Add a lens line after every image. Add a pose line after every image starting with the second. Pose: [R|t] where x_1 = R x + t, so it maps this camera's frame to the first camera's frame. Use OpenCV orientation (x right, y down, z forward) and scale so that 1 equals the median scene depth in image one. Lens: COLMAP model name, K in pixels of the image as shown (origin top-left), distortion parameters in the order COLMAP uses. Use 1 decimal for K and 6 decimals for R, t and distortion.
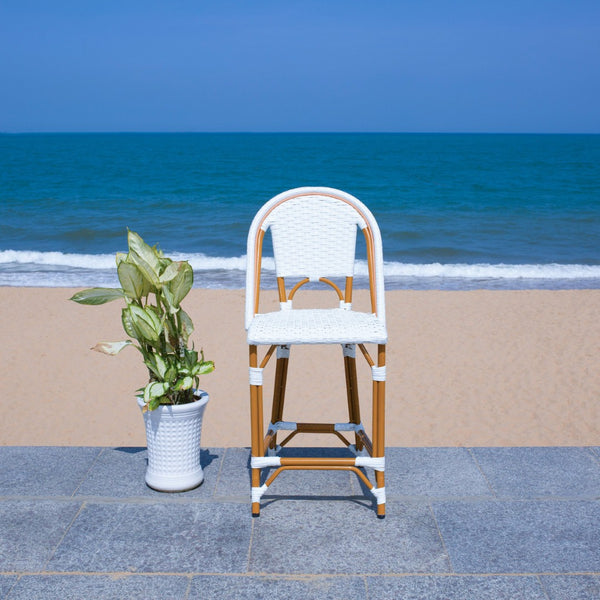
lens RADIAL K [[805.9, 0, 301.2], [0, 805.9, 305.2], [0, 0, 1]] dist [-0.002975, 0.000000]
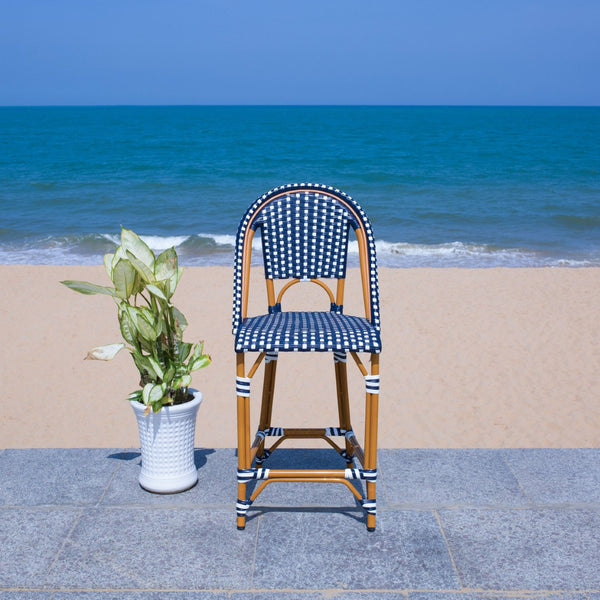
lens RADIAL K [[805.9, 0, 273.8], [0, 805.9, 303.0], [0, 0, 1]] dist [-0.002975, 0.000000]
pose [[0.999972, 0.000499, 0.007498, -0.275671], [-0.000755, 0.999414, 0.034222, -0.039792], [-0.007476, -0.034227, 0.999386, 0.044934]]
